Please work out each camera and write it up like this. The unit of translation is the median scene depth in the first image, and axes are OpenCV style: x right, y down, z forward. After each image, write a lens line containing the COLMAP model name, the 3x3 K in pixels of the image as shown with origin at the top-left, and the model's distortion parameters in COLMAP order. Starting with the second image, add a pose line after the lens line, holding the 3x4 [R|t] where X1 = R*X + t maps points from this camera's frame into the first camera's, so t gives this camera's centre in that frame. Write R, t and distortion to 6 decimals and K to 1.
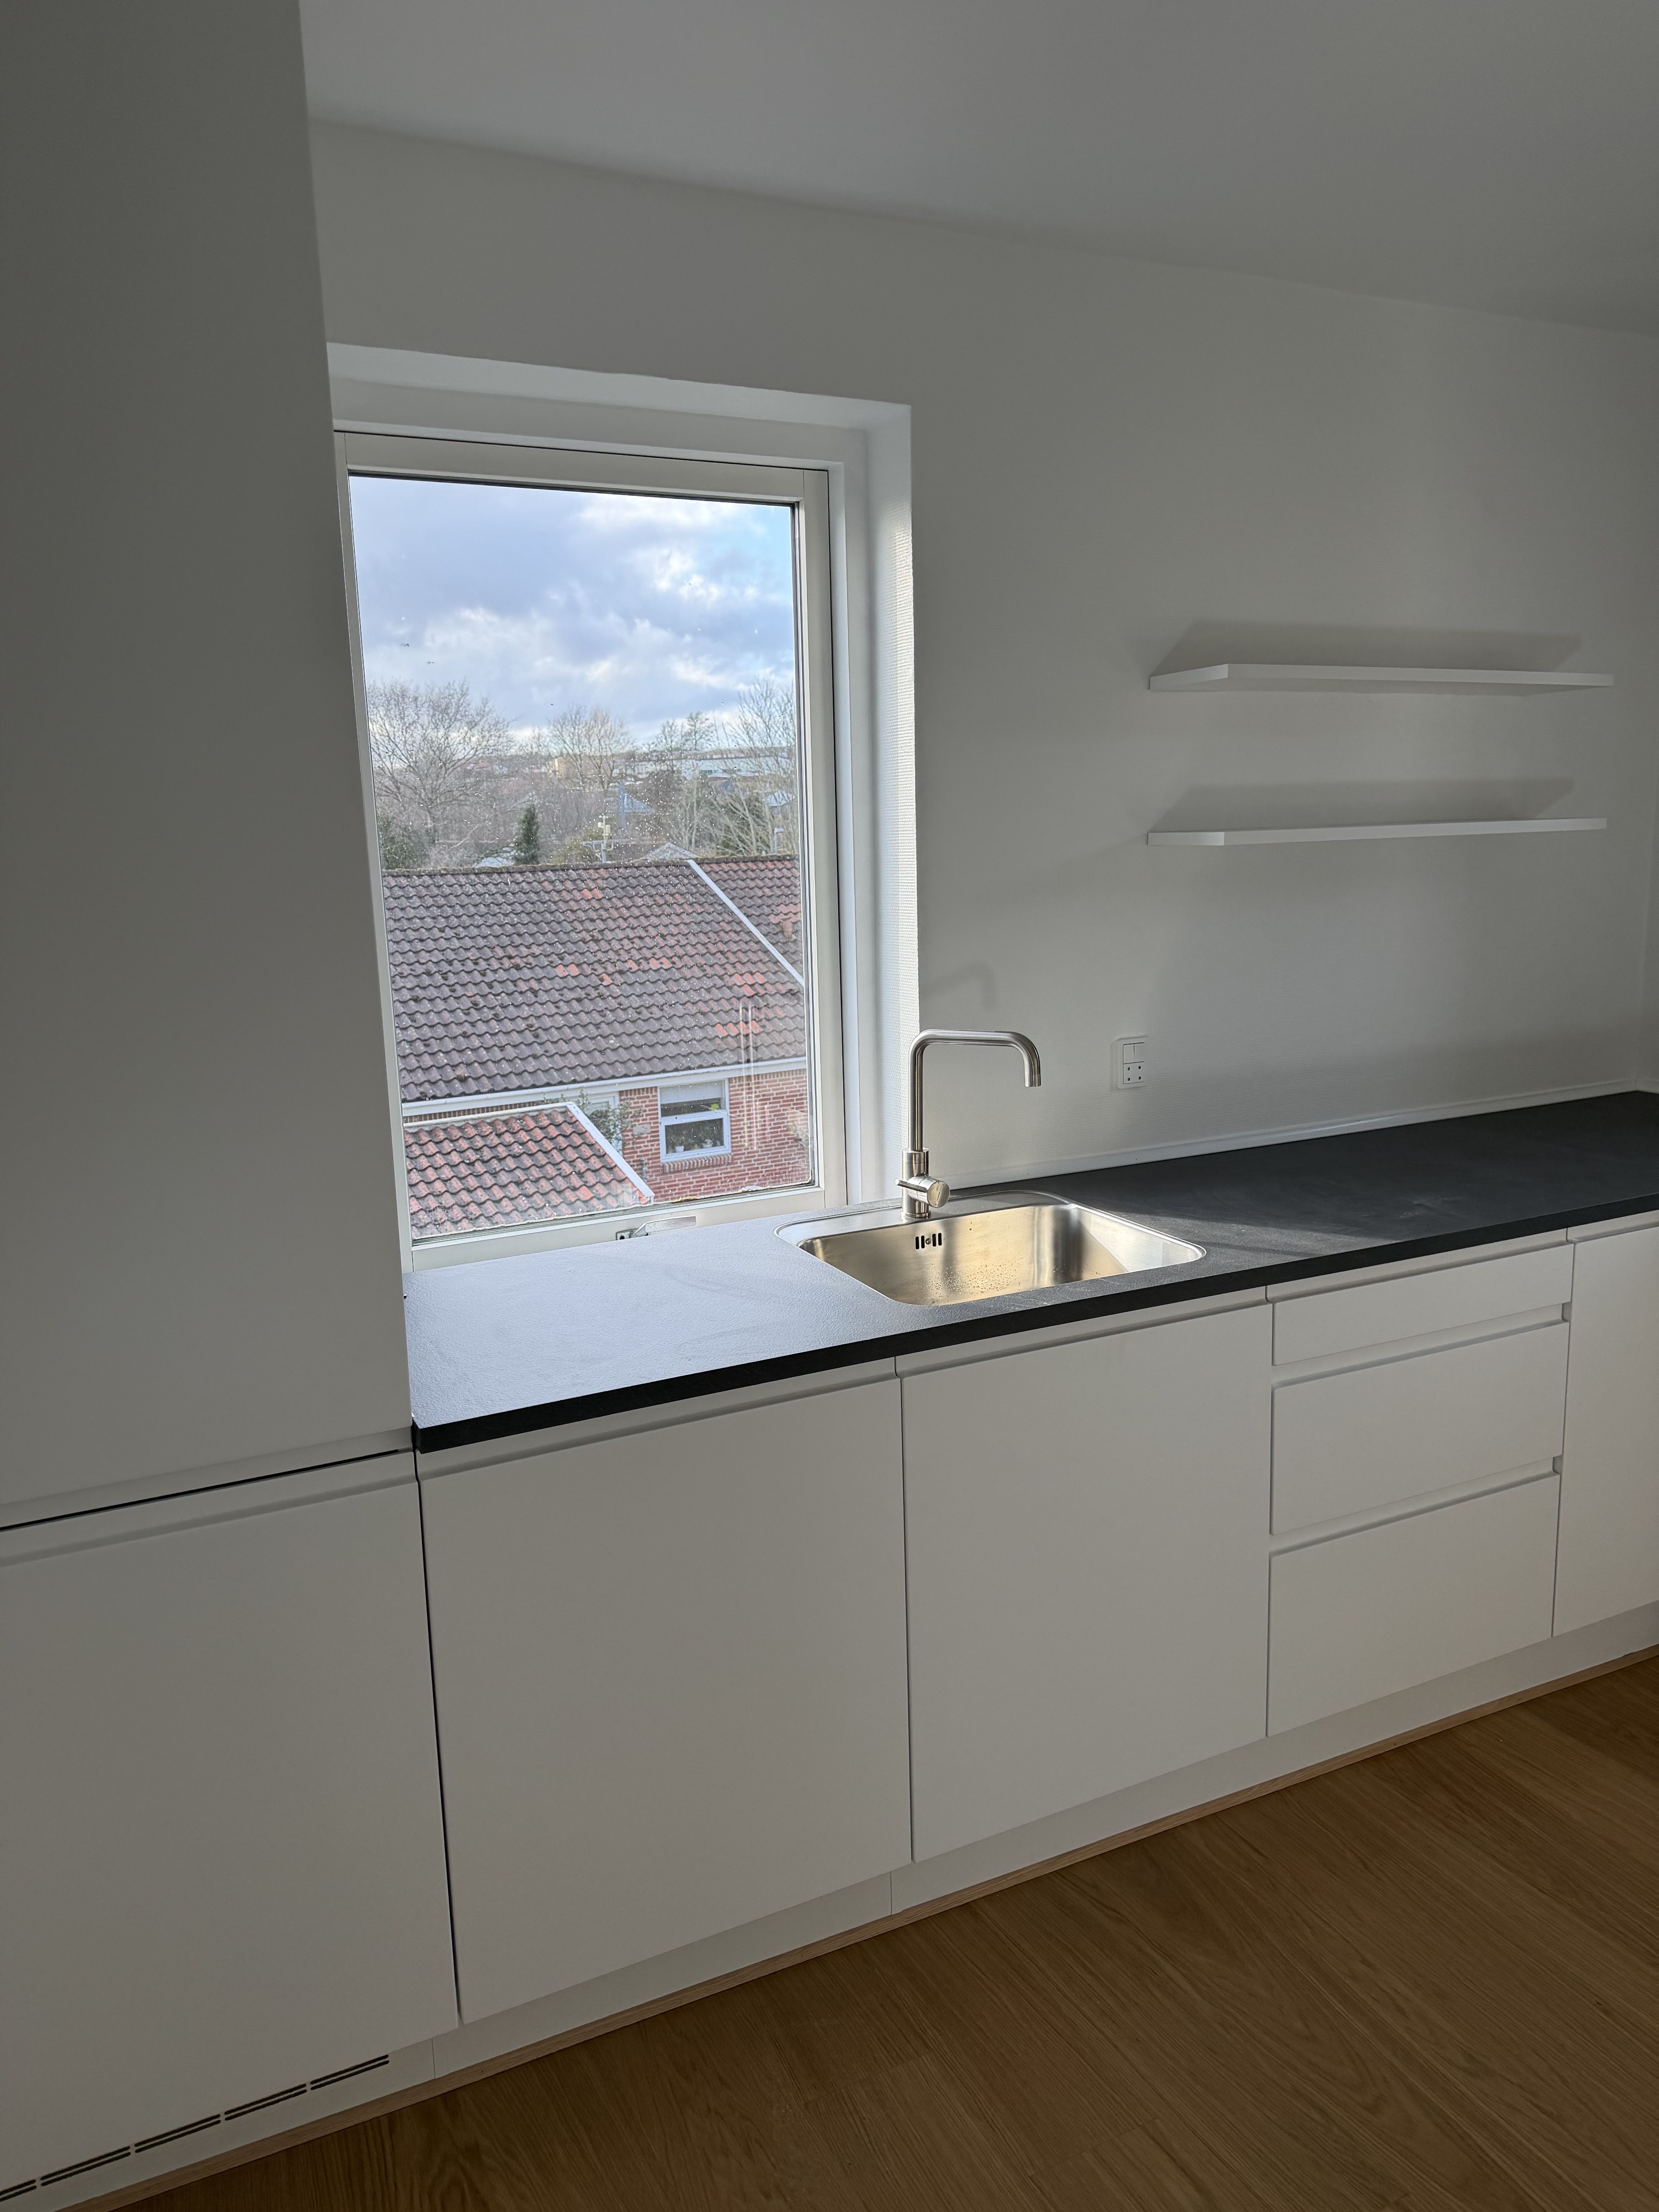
lens RADIAL K [[1568.2, 0, 829.5], [0, 1568.2, 1106.0], [0, 0, 1]] dist [0.021723, -0.025472]
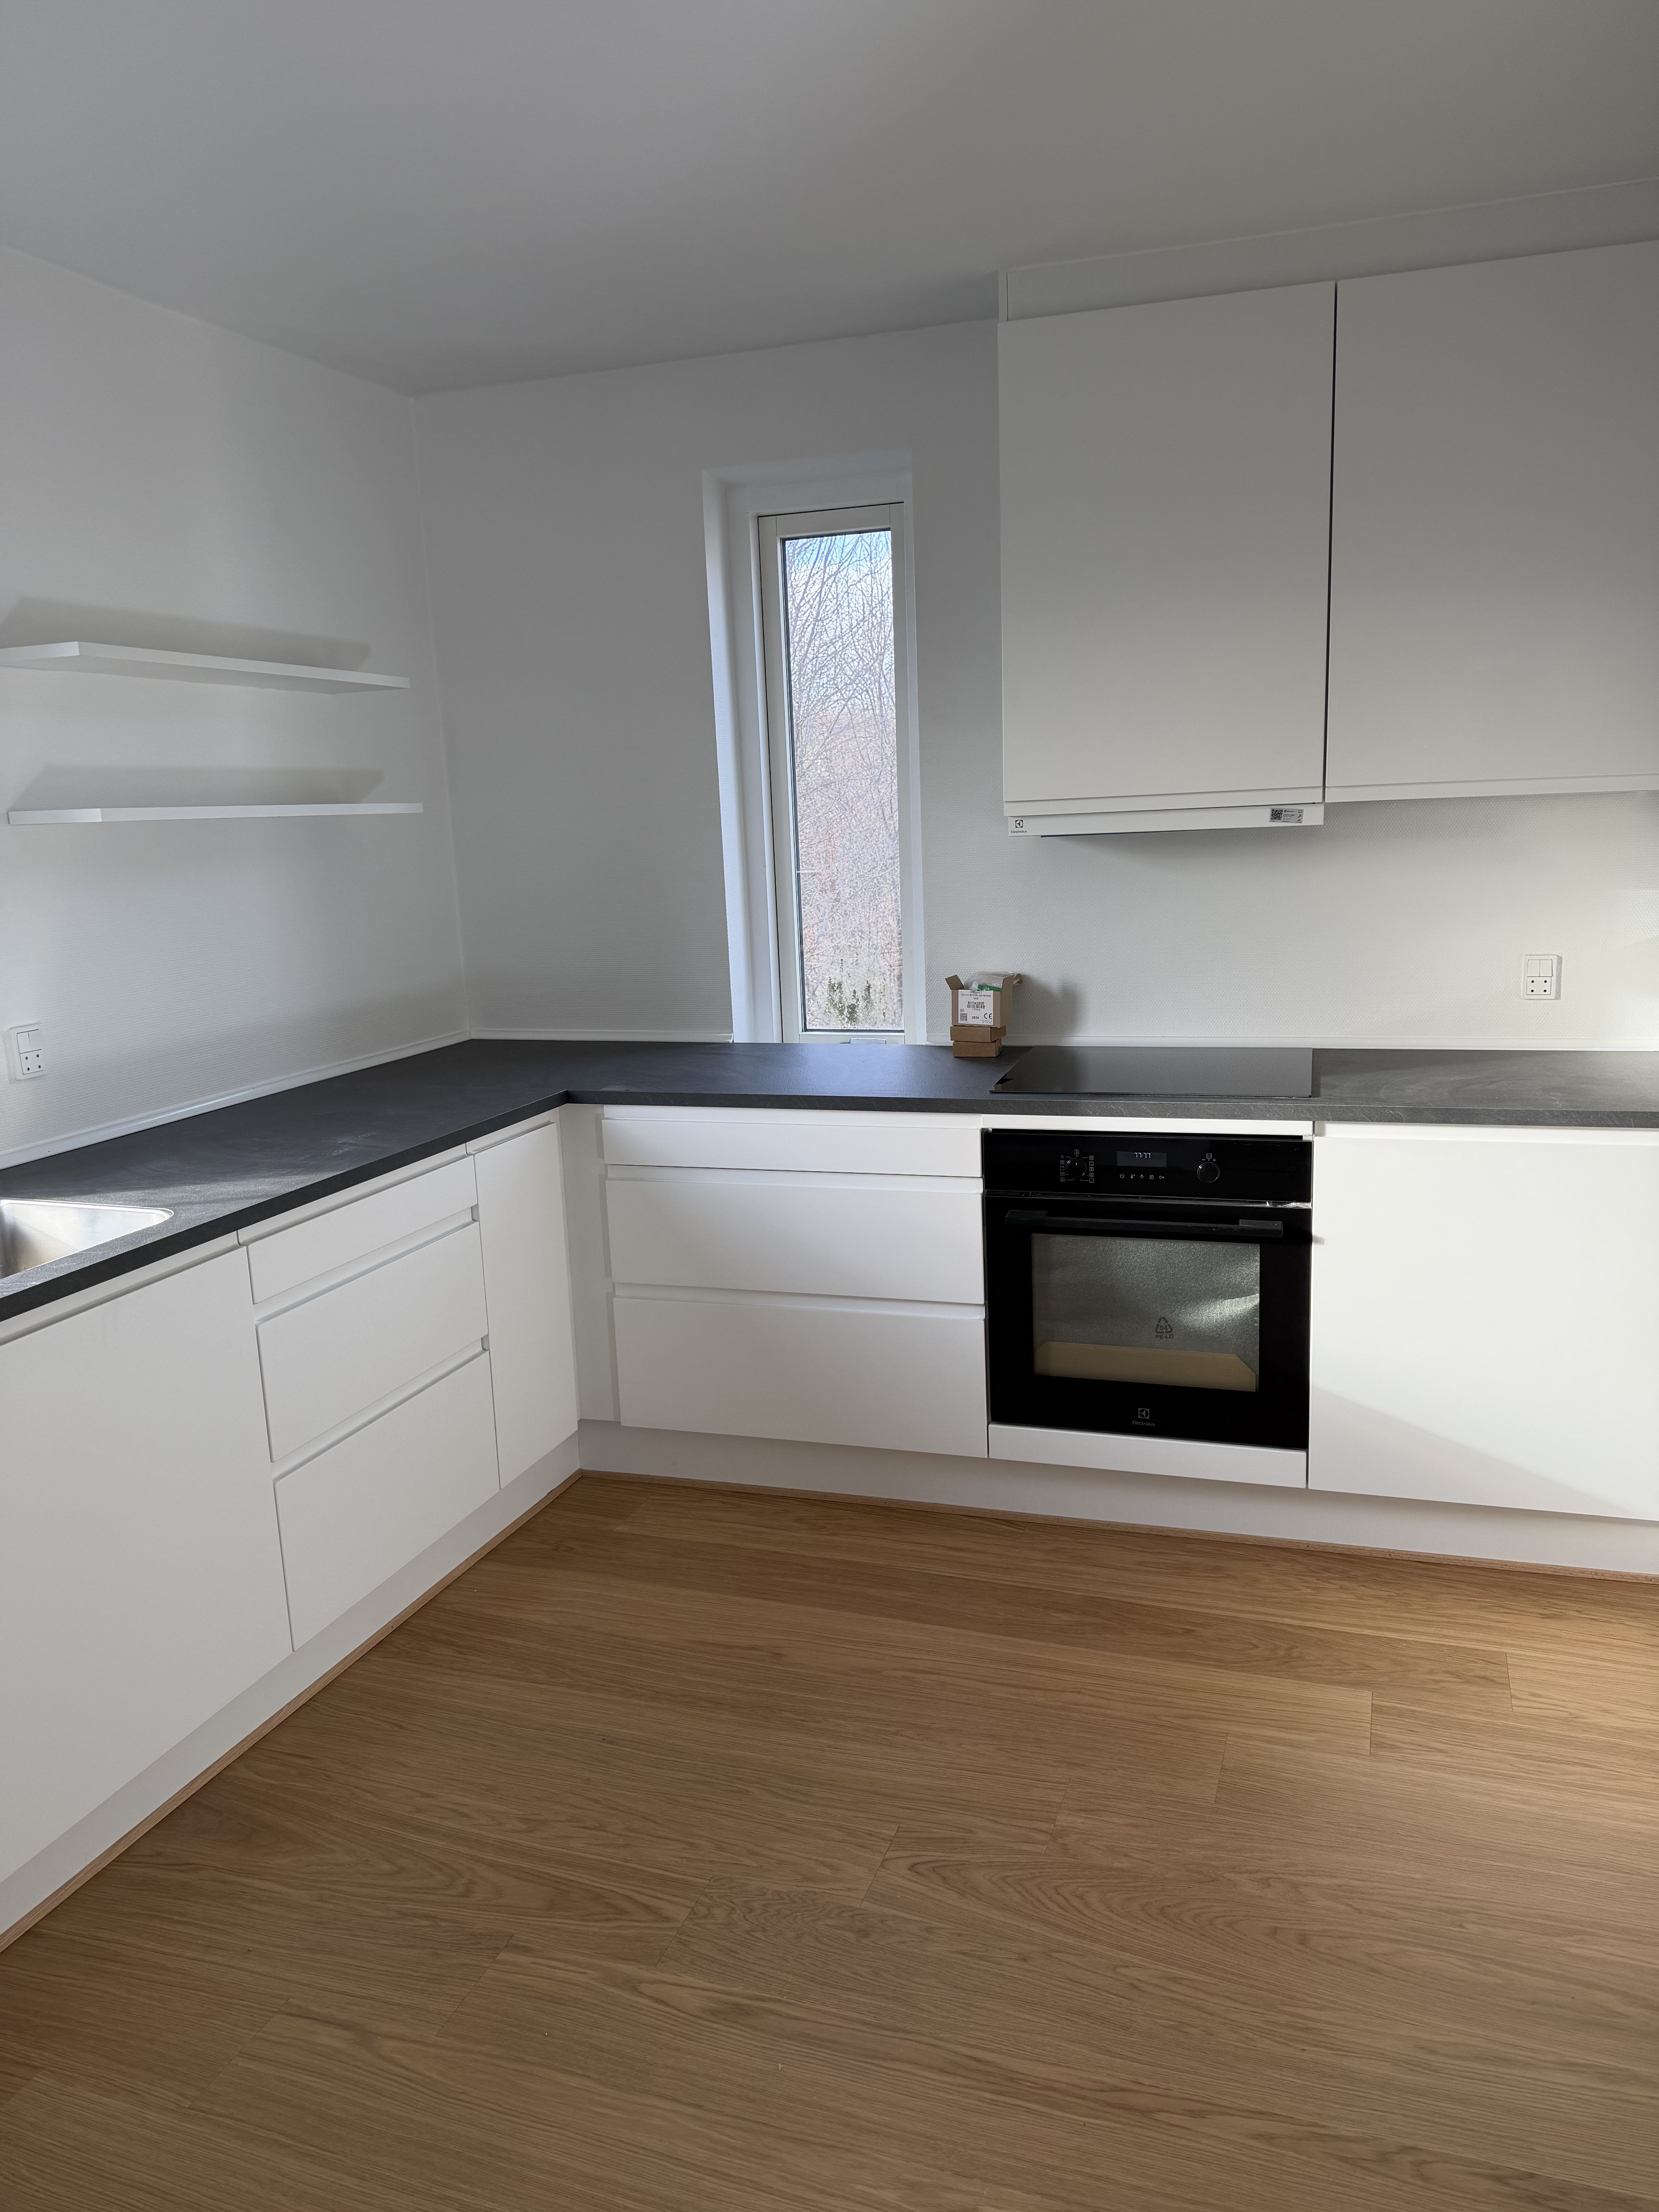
lens RADIAL K [[1528.8, 0, 829.5], [0, 1528.8, 1106.0], [0, 0, 1]] dist [0.092433, -0.059078]
pose [[0.730557, -0.142267, 0.667867, -0.114379], [0.144697, 0.988098, 0.052202, 0.032611], [-0.667345, 0.058501, 0.742448, -0.053167]]
